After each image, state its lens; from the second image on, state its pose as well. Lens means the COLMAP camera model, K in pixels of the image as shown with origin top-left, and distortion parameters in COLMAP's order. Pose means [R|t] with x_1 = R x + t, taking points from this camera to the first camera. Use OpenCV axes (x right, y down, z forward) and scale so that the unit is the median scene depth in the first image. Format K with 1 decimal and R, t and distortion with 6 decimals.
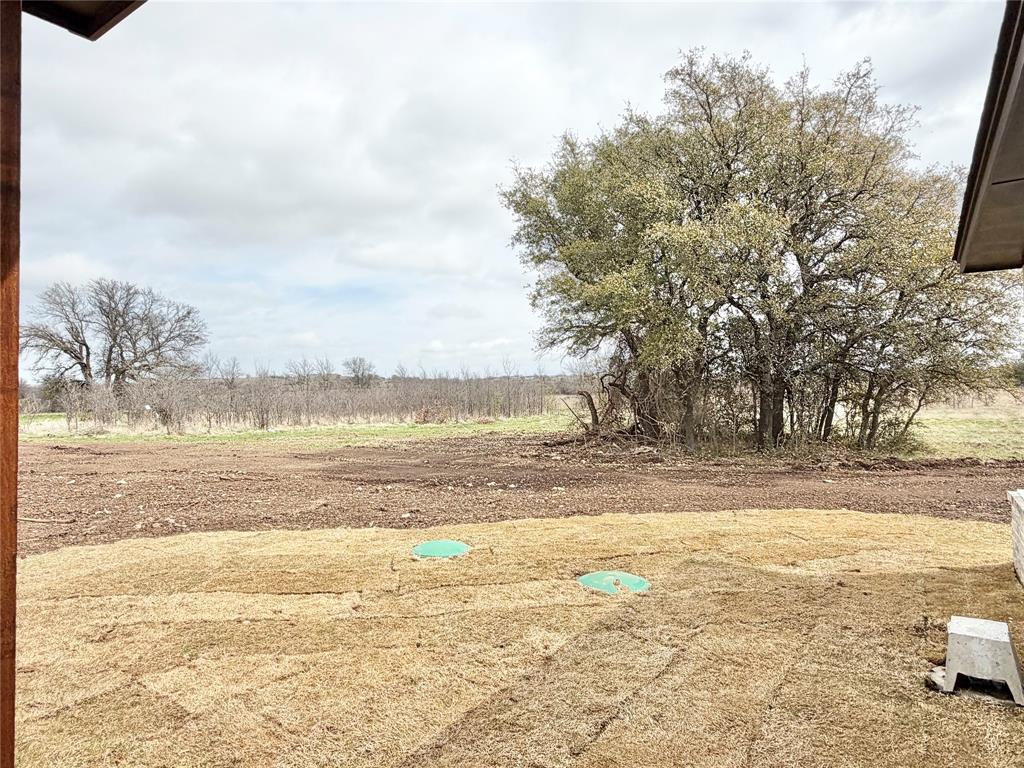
lens RADIAL K [[600.8, 0, 512.0], [0, 600.8, 384.0], [0, 0, 1]] dist [-0.000276, 0.000060]
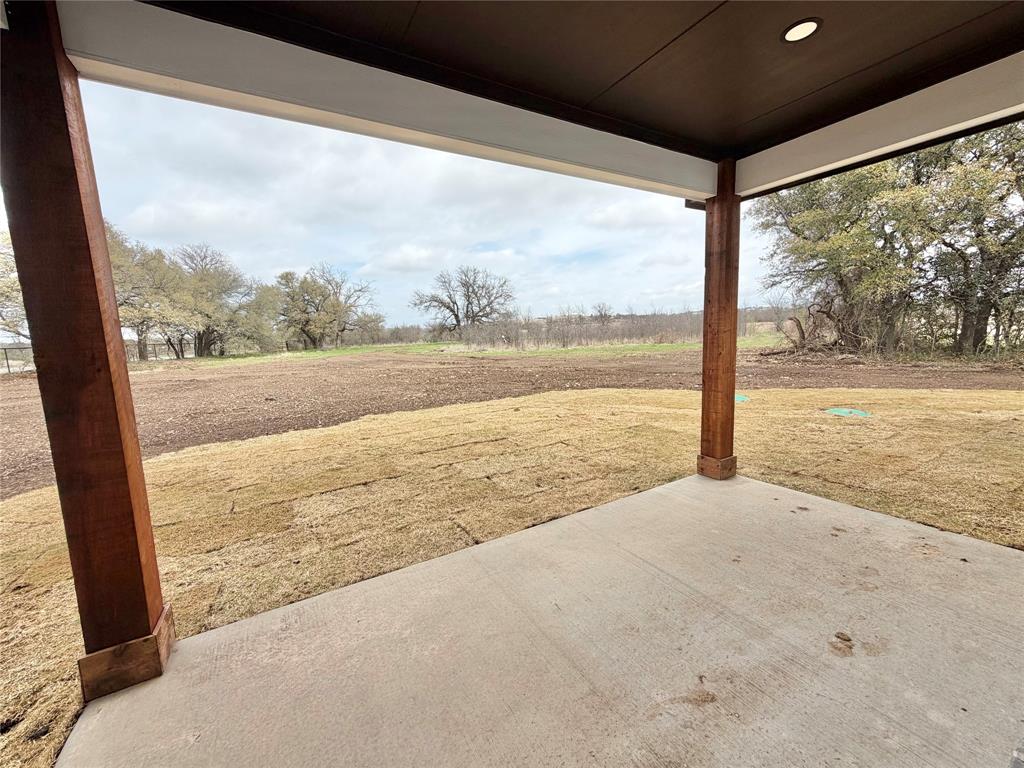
lens RADIAL K [[407.4, 0, 512.0], [0, 407.4, 384.0], [0, 0, 1]] dist [0.001145, 0.000437]
pose [[0.905356, 0.027564, -0.423758, -0.068037], [0.038227, 0.988550, 0.145974, 0.001756], [0.422929, -0.148357, 0.893936, -0.164423]]
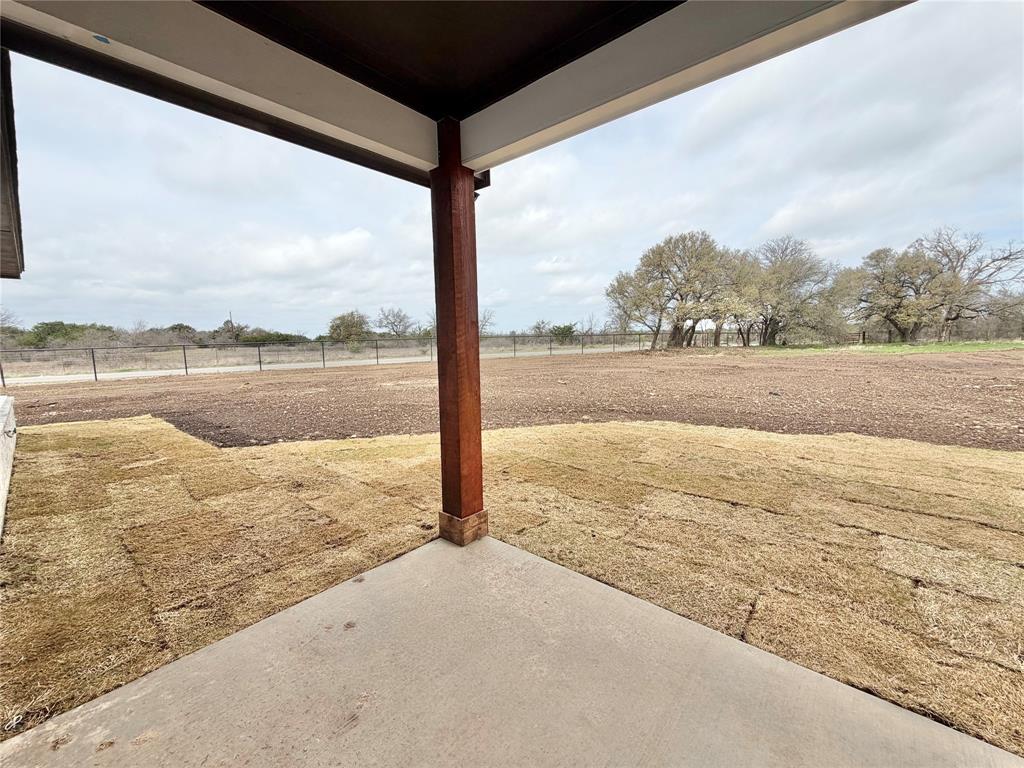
lens RADIAL K [[407.4, 0, 512.0], [0, 407.4, 384.0], [0, 0, 1]] dist [0.001145, 0.000437]
pose [[-0.102810, 0.120128, -0.987420, 0.838298], [0.039074, 0.992402, 0.116666, 0.045991], [0.993933, -0.026588, -0.106723, 2.386823]]
